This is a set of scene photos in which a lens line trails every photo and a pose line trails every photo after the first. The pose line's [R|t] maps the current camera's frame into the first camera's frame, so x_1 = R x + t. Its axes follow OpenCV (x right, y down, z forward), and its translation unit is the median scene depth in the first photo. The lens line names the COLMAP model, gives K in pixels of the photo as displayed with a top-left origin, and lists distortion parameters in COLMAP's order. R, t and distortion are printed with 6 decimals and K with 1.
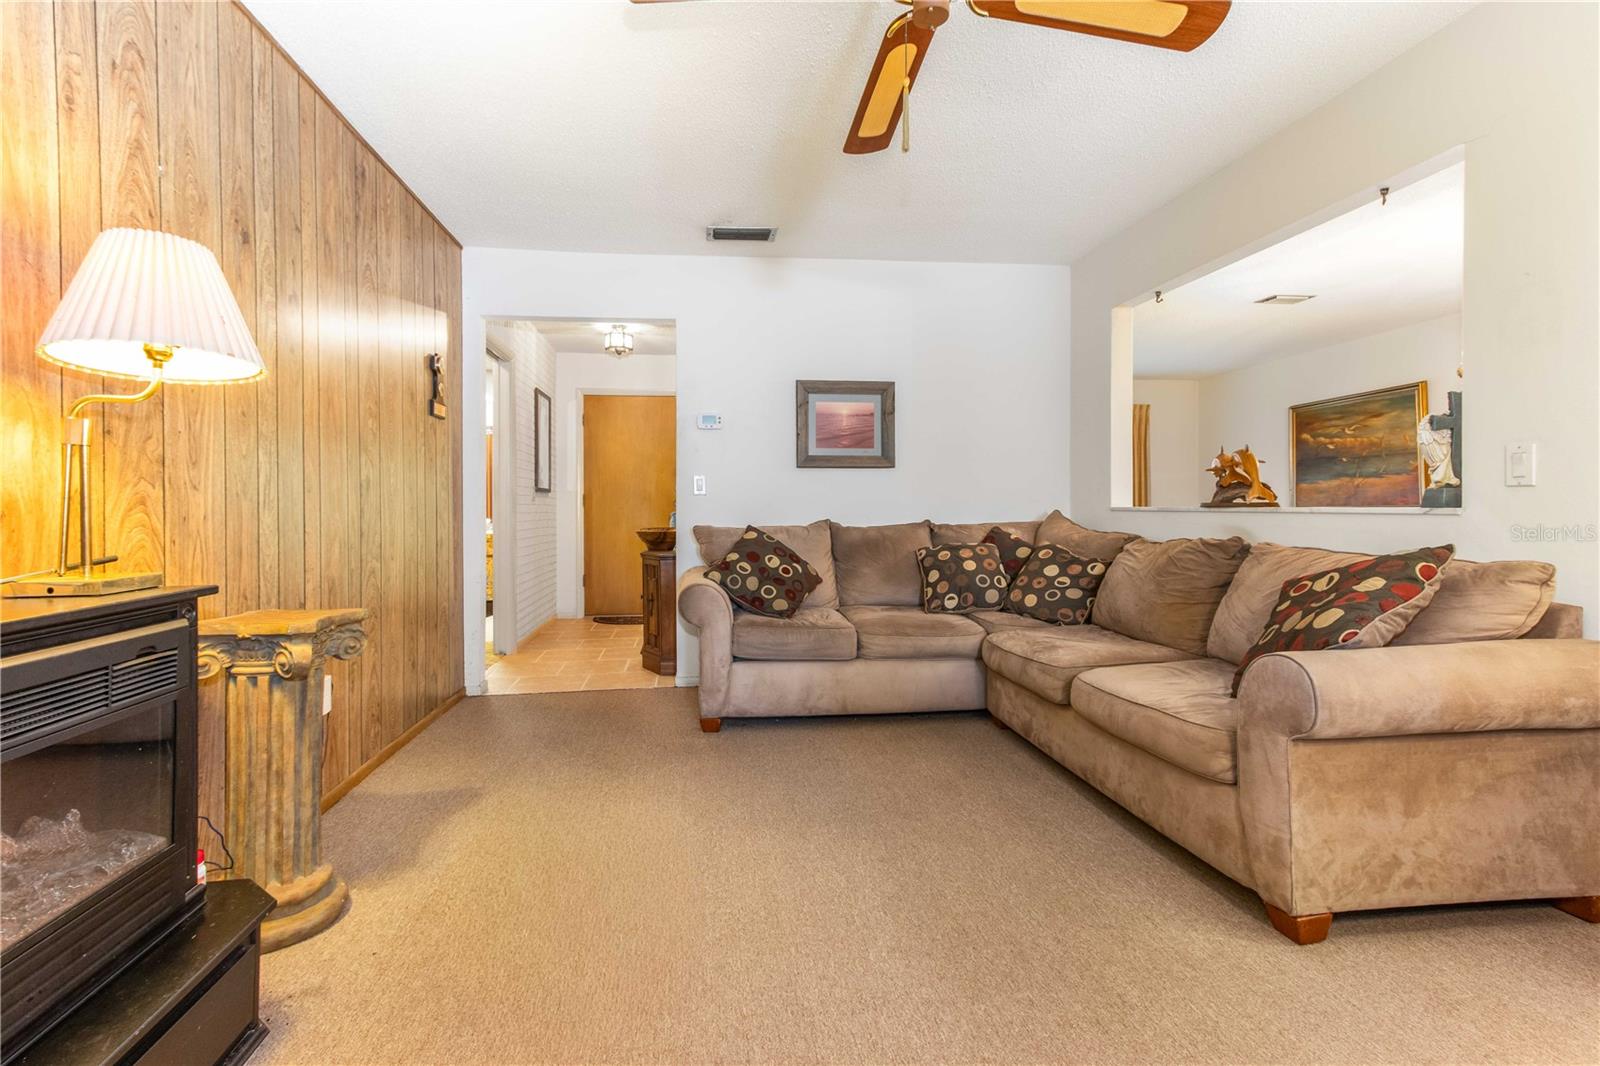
lens RADIAL K [[743.1, 0, 787.6], [0, 743.1, 510.9], [0, 0, 1]] dist [0.022591, -0.002605]
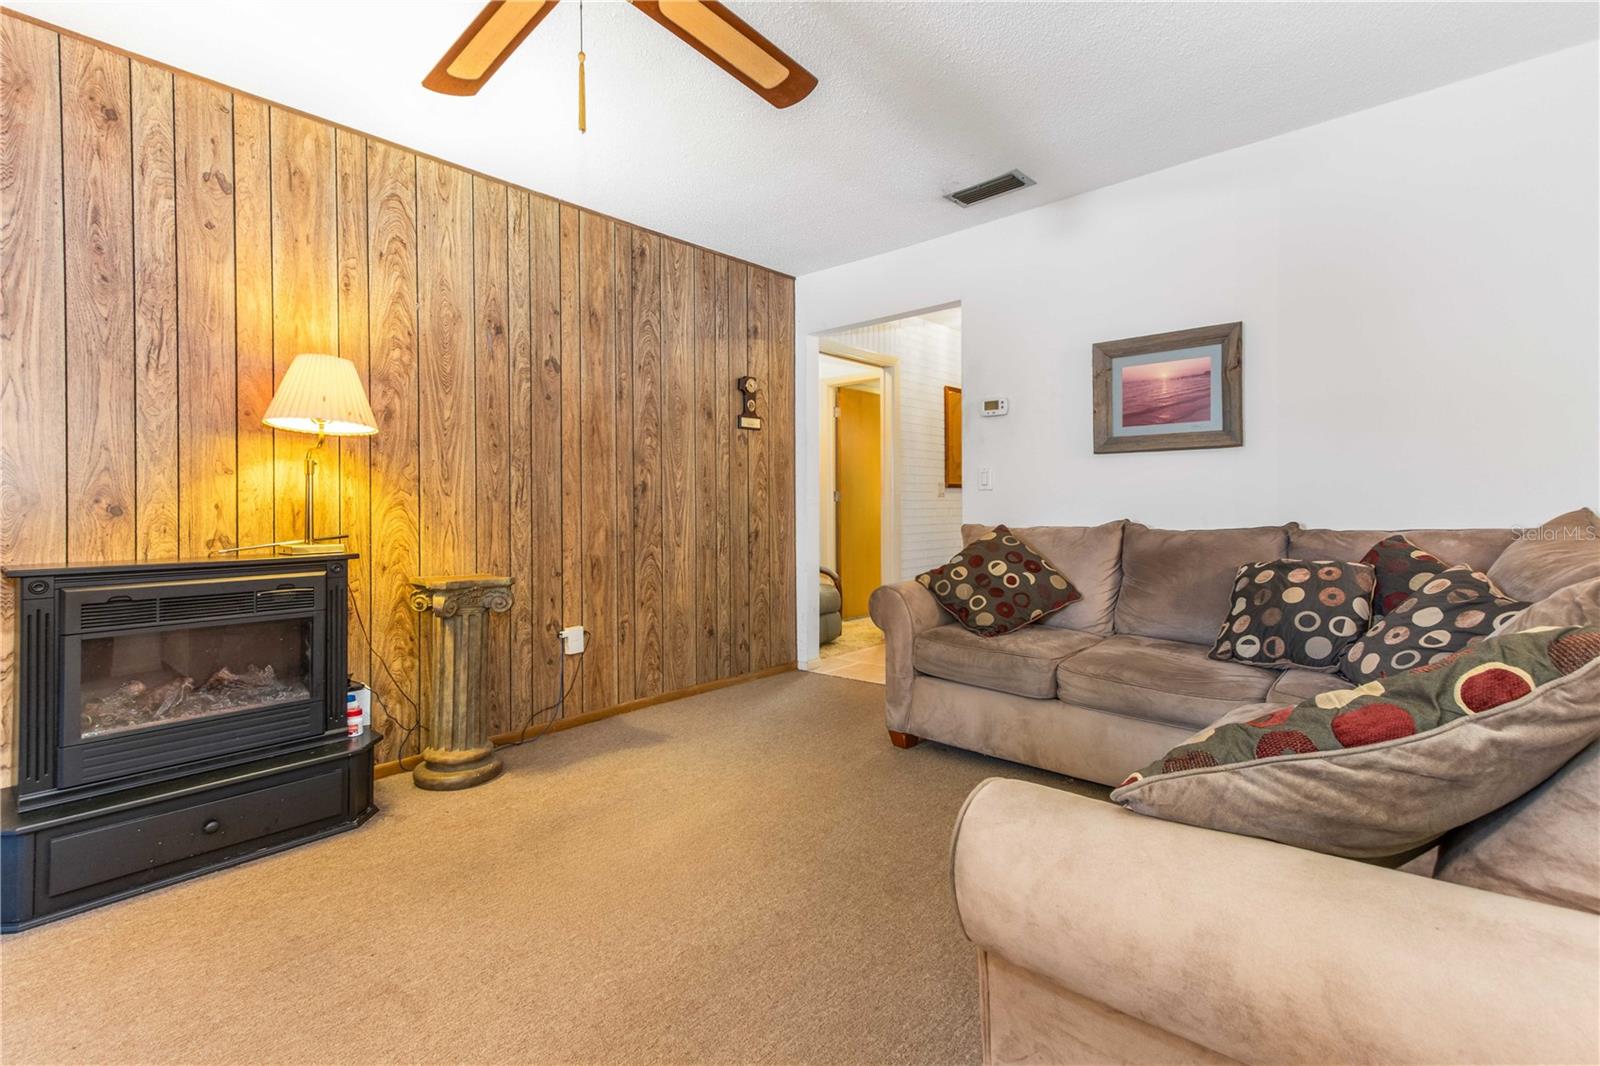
lens RADIAL K [[743.1, 0, 771.3], [0, 743.1, 506.5], [0, 0, 1]] dist [0.022591, -0.002605]
pose [[0.648384, 0.000473, -0.761313, 0.523757], [0.000329, 1.000000, 0.000902, -0.003709], [0.761314, -0.000836, 0.648383, 0.290192]]
